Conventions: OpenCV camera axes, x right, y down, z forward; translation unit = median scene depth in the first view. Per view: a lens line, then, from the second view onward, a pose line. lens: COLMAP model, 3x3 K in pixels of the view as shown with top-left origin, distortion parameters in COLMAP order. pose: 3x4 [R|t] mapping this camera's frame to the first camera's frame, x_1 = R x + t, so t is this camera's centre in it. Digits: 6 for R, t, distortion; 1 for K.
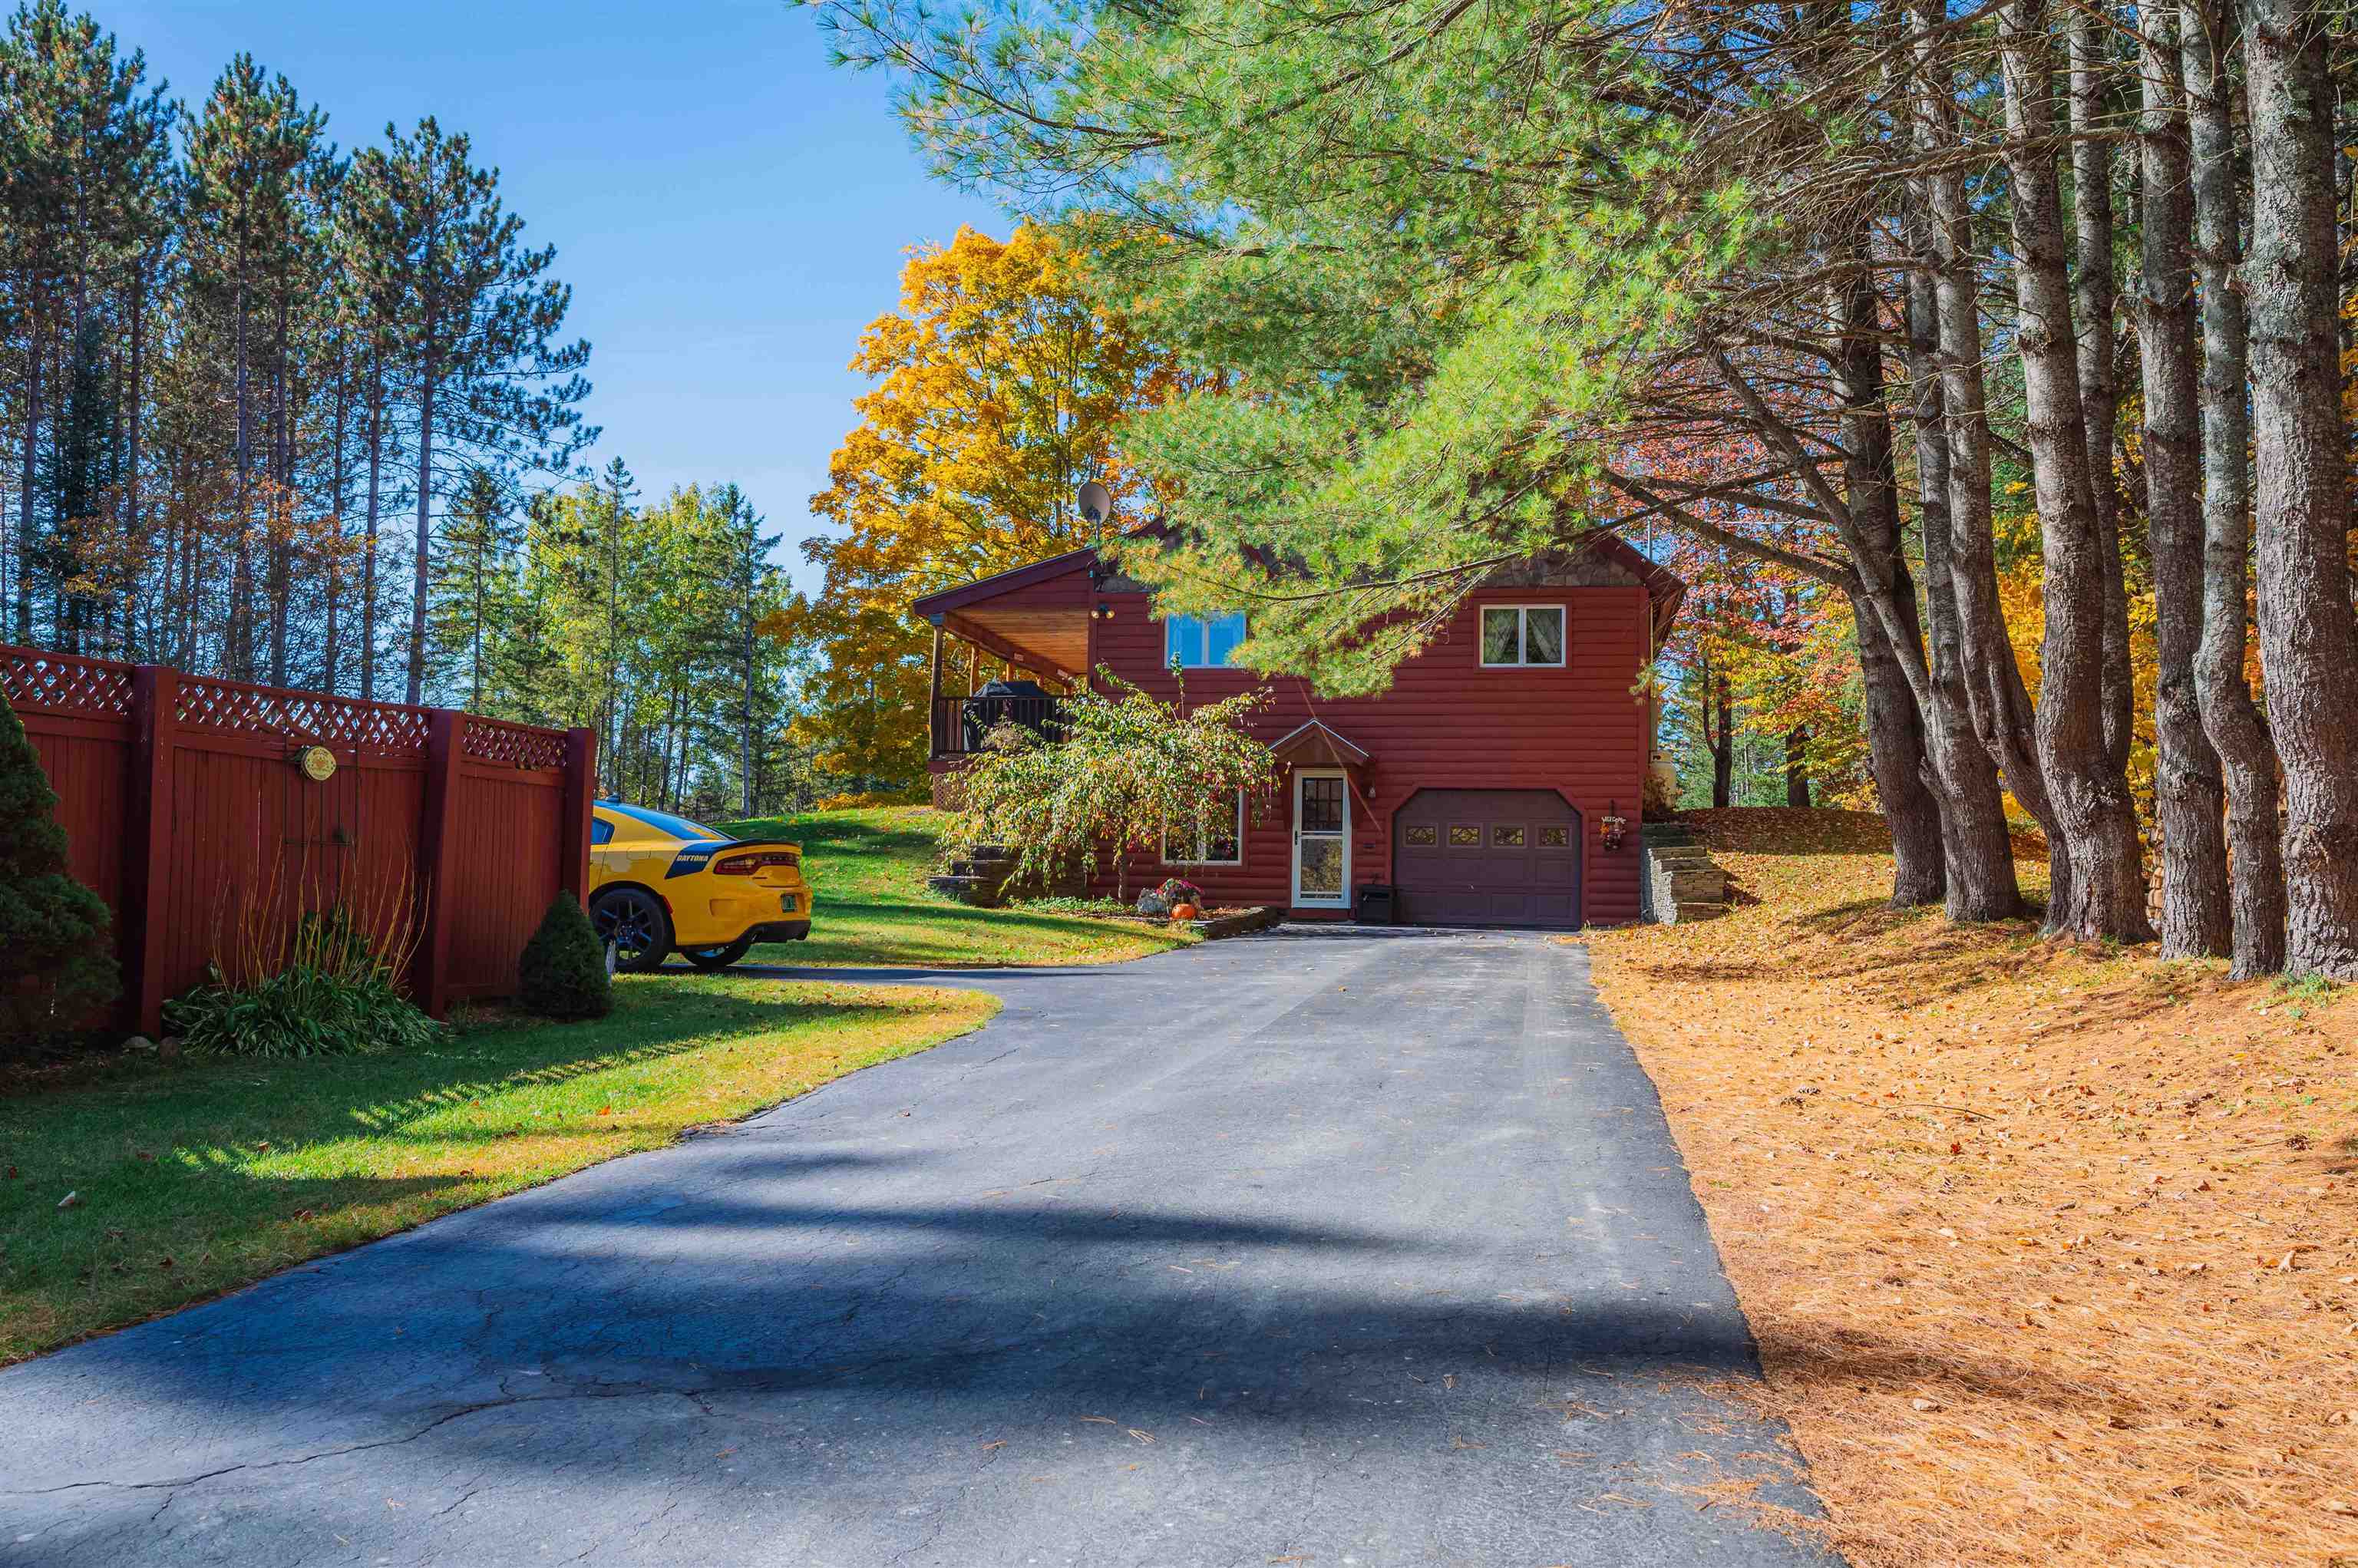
lens RADIAL K [[2034.3, 0, 1180.1], [0, 2034.3, 788.5], [0, 0, 1]] dist [-0.009335, 0.006789]
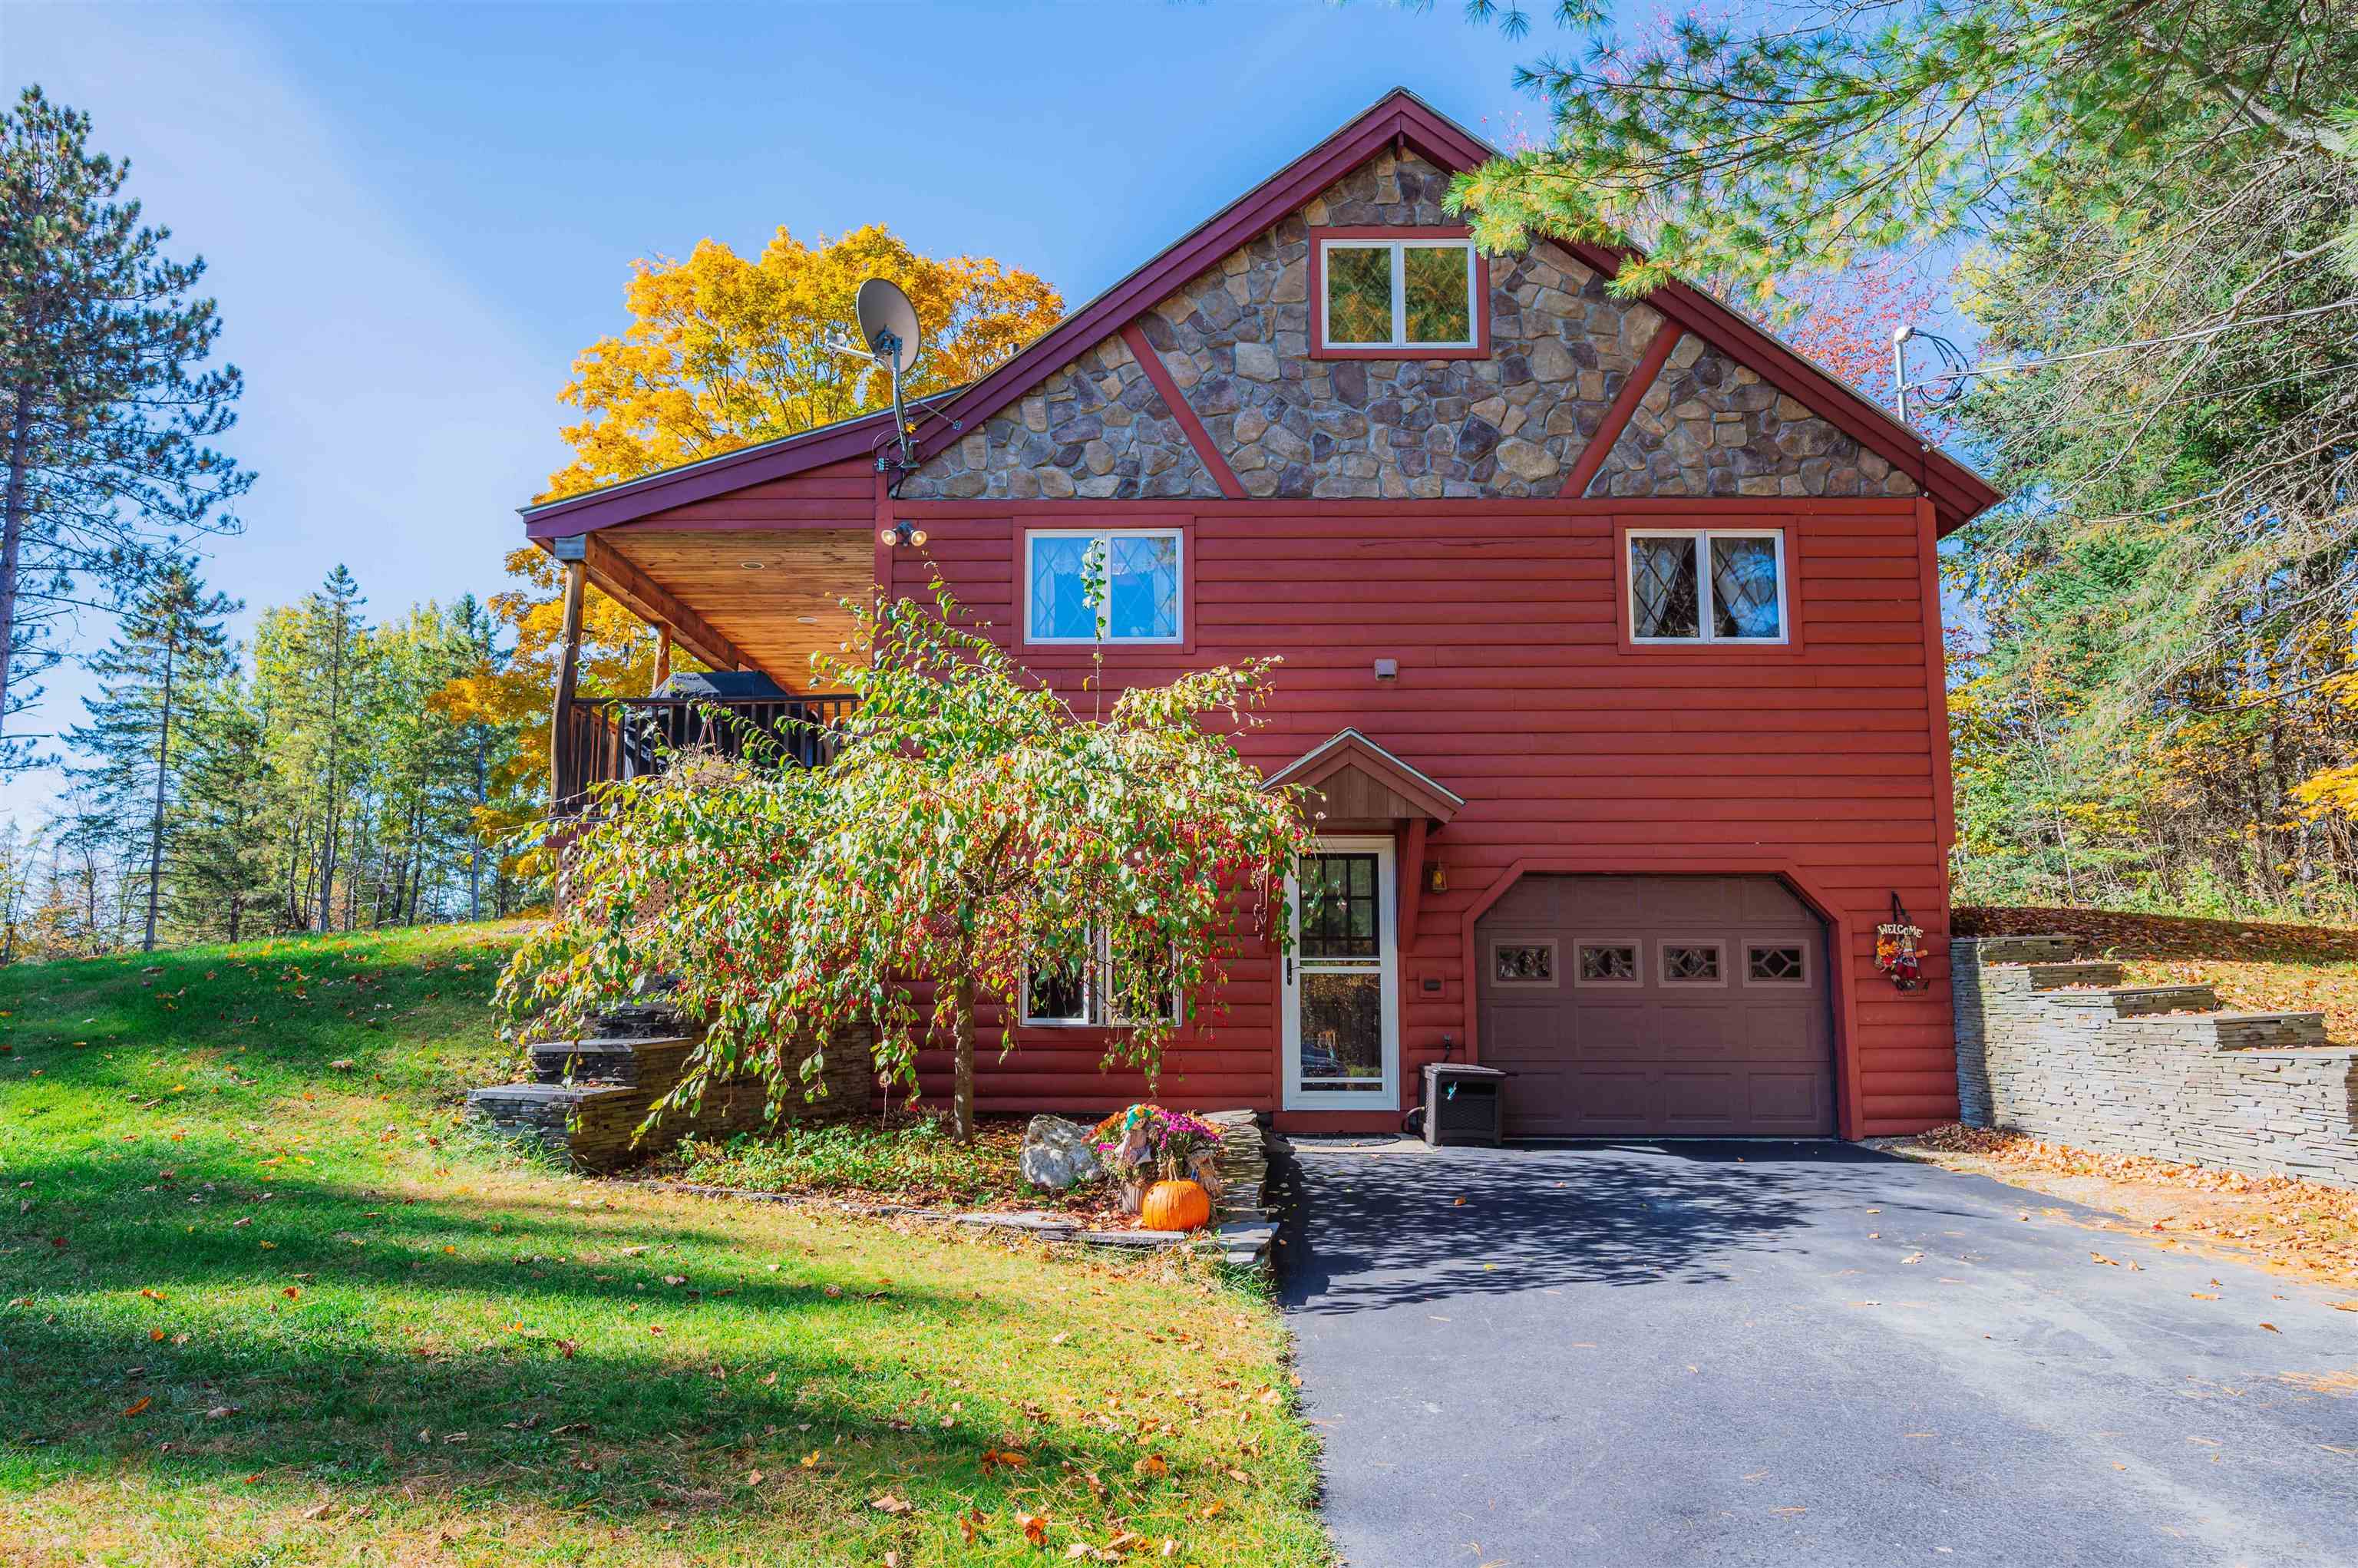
lens RADIAL K [[1467.6, 0, 1178.1], [0, 1467.6, 771.9], [0, 0, 1]] dist [-0.000799, 0.001032]
pose [[0.982181, 0.012819, 0.187498, -0.021728], [0.004923, 0.995574, -0.093853, 0.004880], [-0.187872, 0.093103, 0.977771, 0.353717]]
